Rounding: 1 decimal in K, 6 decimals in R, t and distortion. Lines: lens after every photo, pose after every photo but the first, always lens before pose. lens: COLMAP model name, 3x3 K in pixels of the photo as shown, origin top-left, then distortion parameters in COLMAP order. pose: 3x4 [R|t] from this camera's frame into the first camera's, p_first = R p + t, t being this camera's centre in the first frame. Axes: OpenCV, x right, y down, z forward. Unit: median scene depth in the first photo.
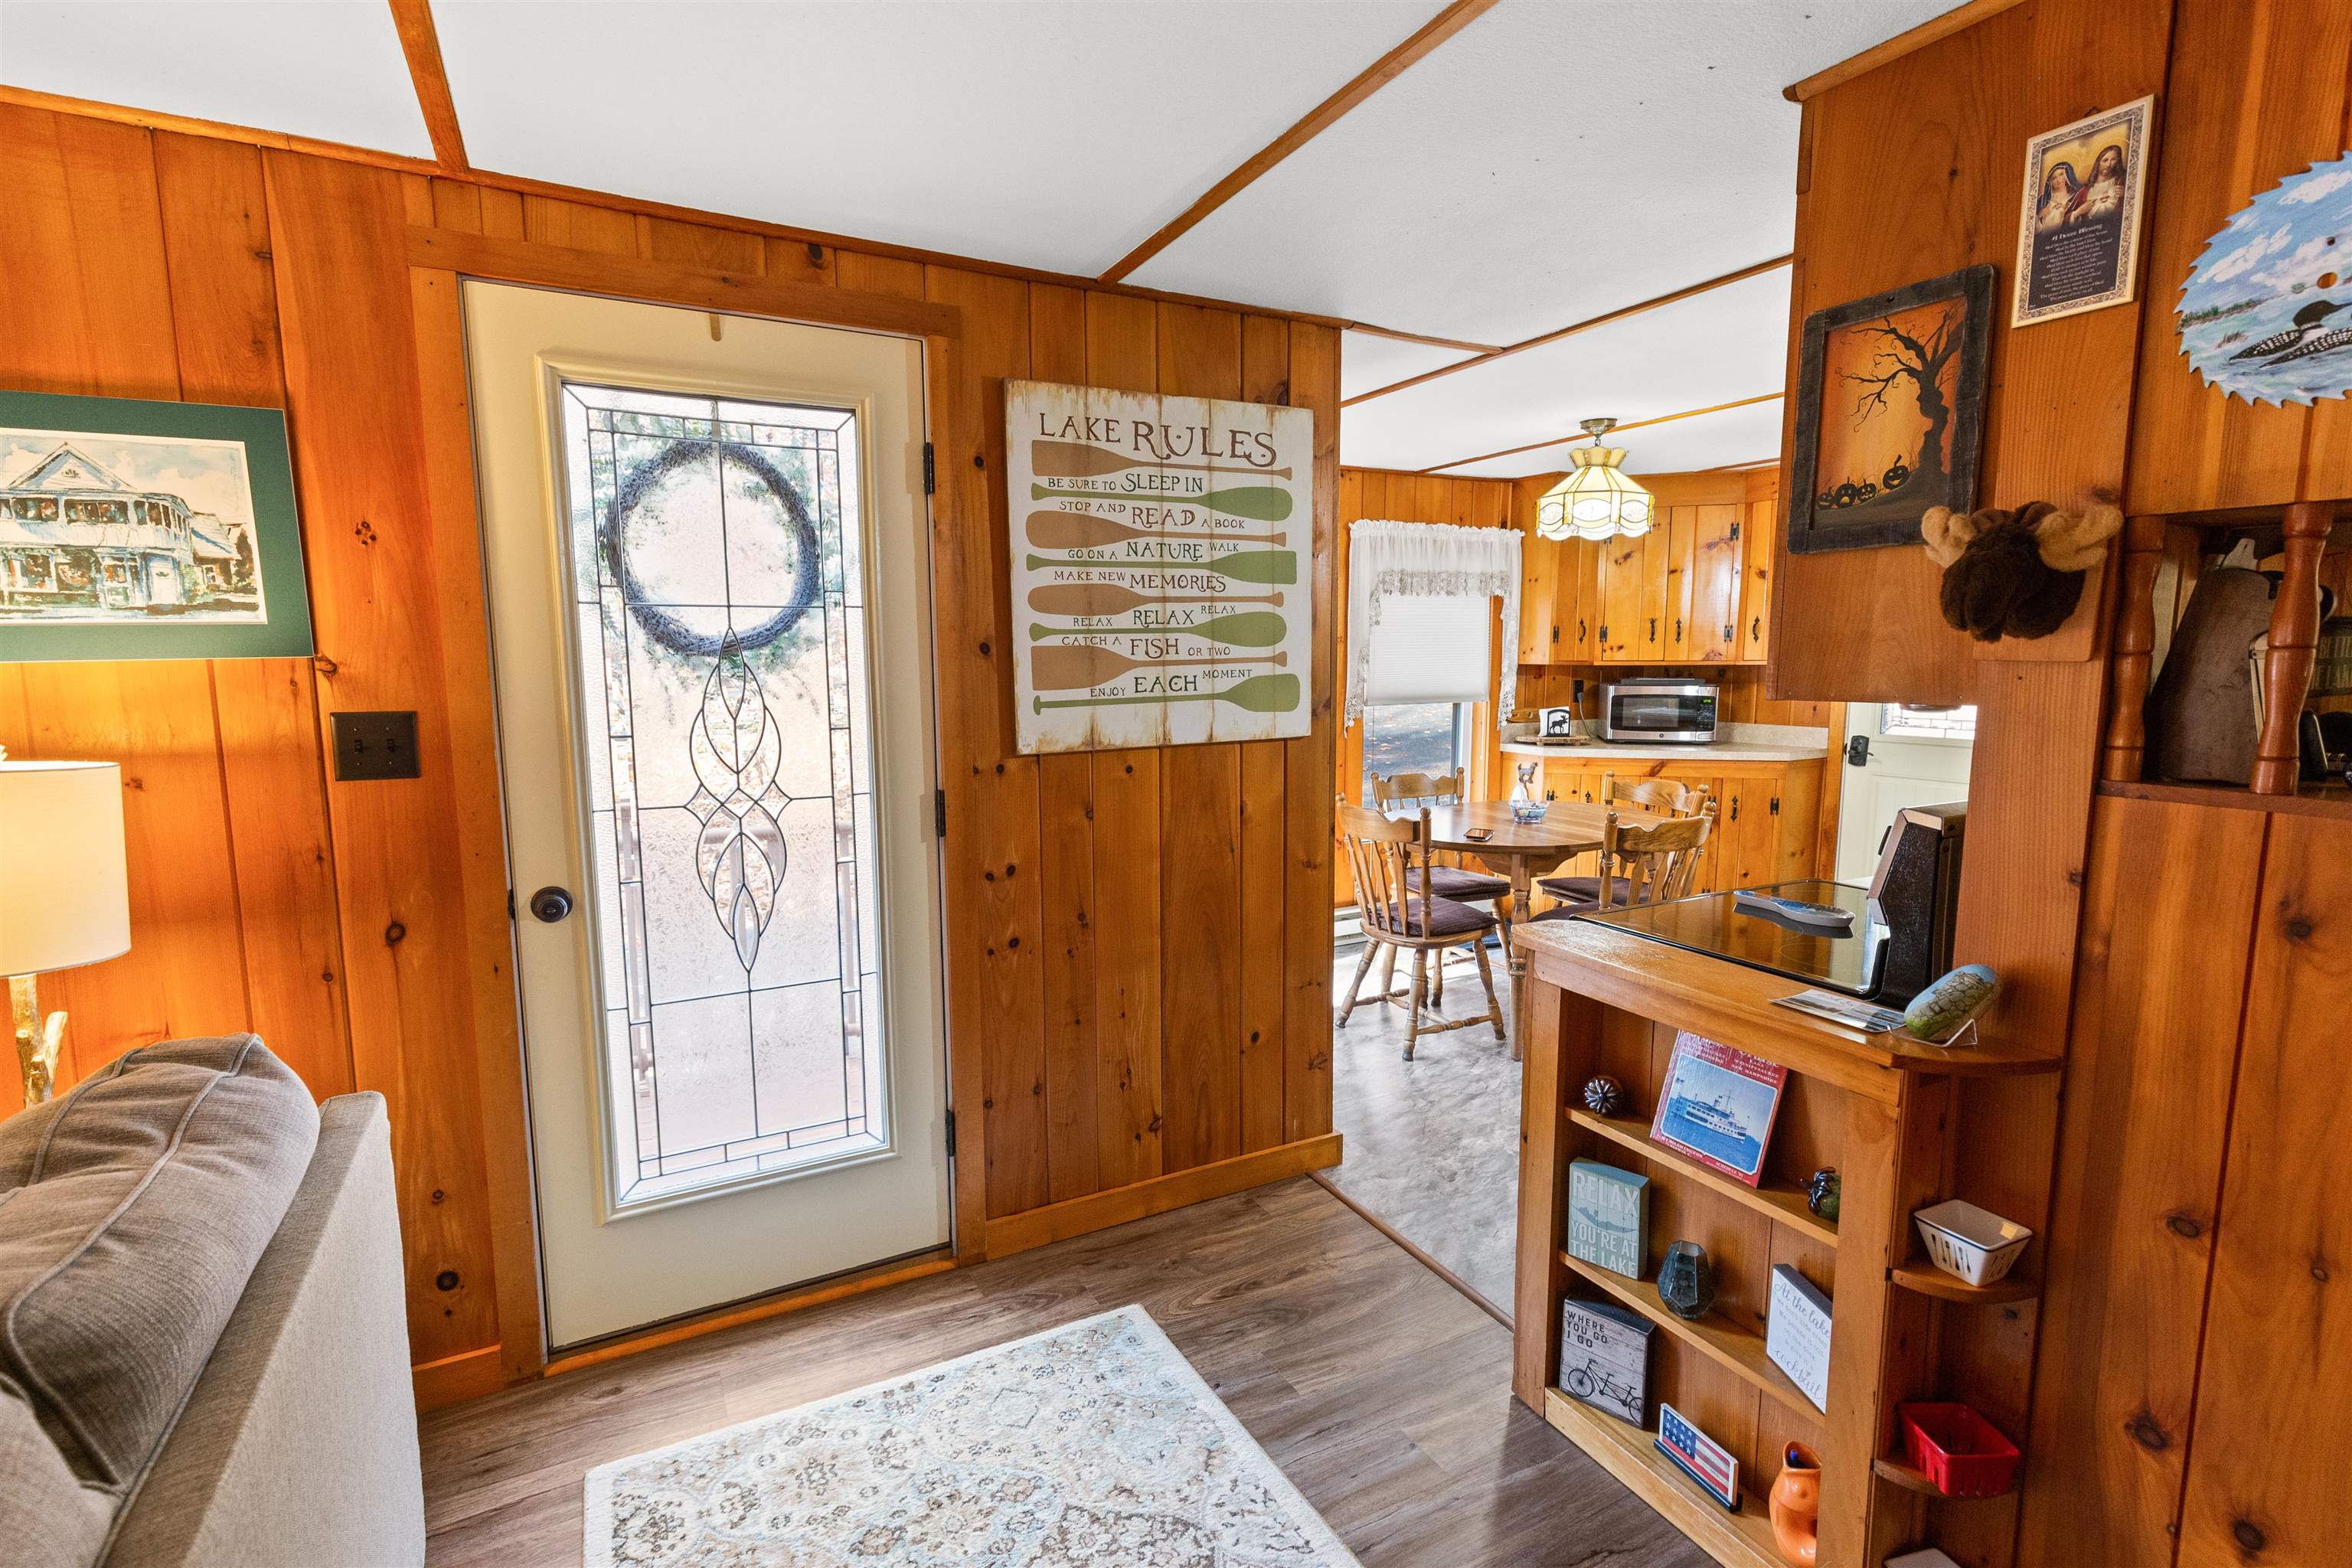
lens RADIAL K [[1080.7, 0, 1181.3], [0, 1080.7, 782.5], [0, 0, 1]] dist [0.007551, -0.001642]
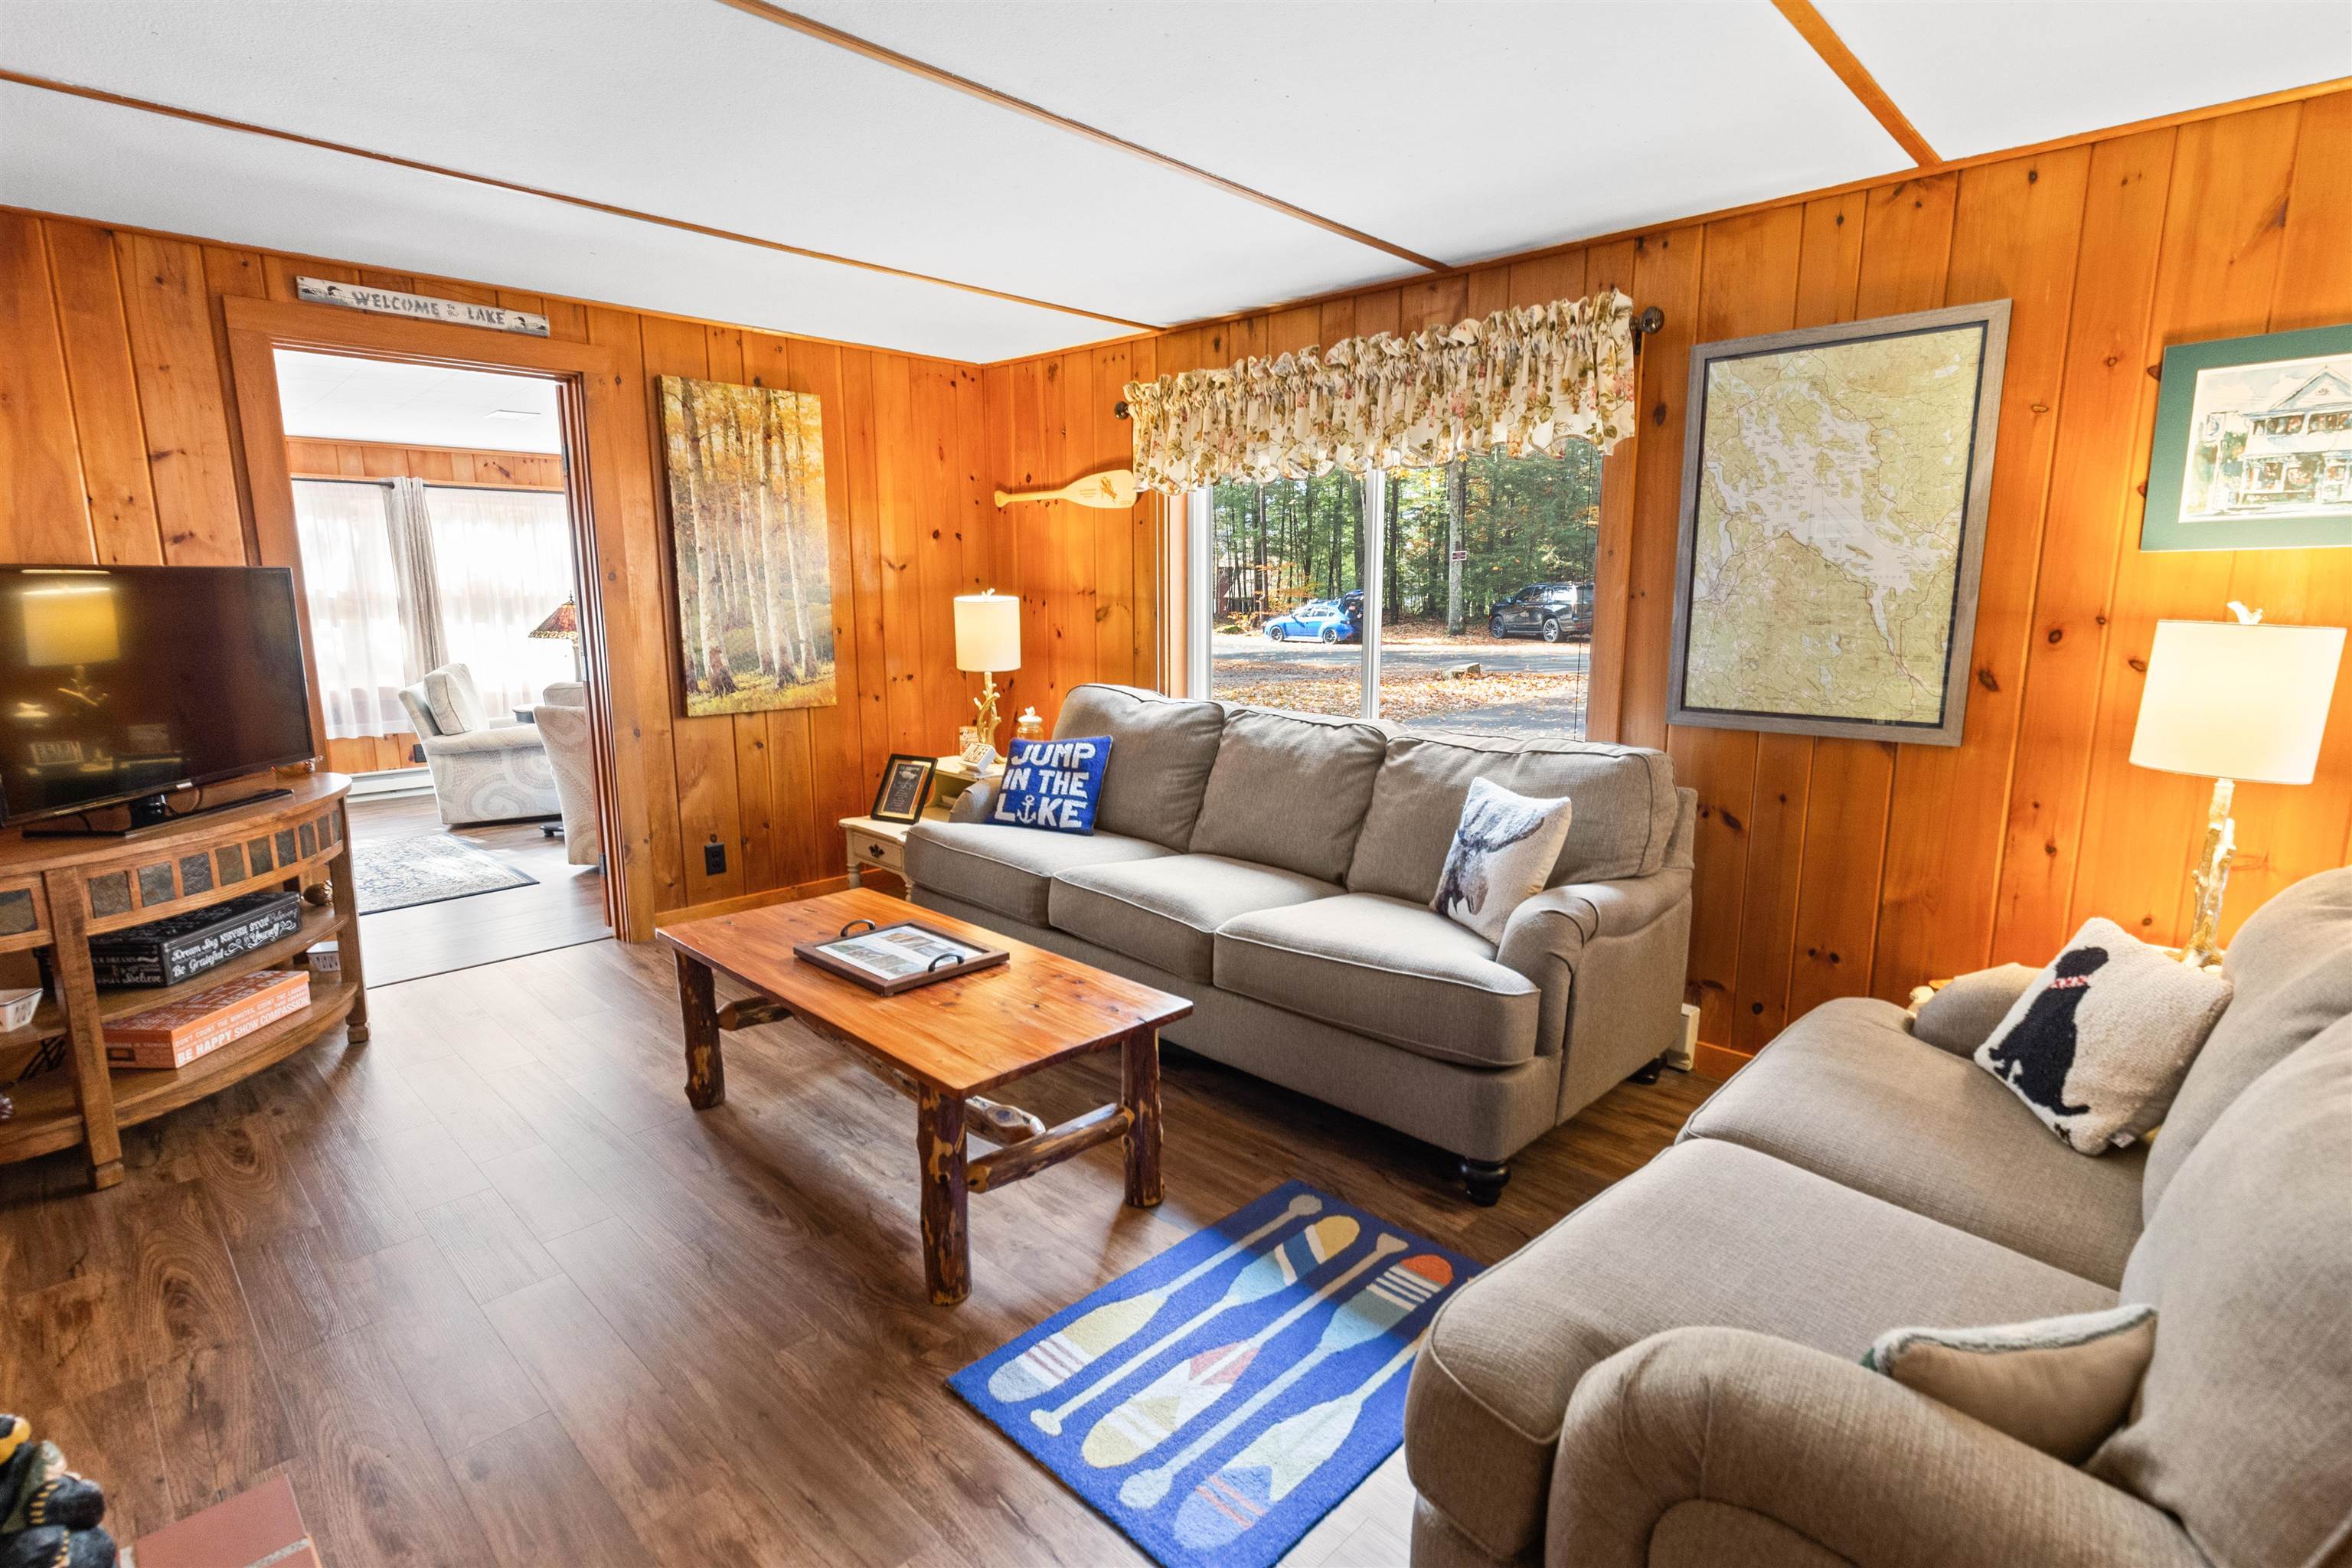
lens RADIAL K [[1139.0, 0, 1181.4], [0, 1139.0, 791.8], [0, 0, 1]] dist [0.005381, -0.001060]
pose [[0.300779, 0.173071, -0.937859, -0.039453], [-0.114898, 0.982809, 0.144517, 0.038458], [0.946747, 0.064290, 0.315493, -0.190357]]
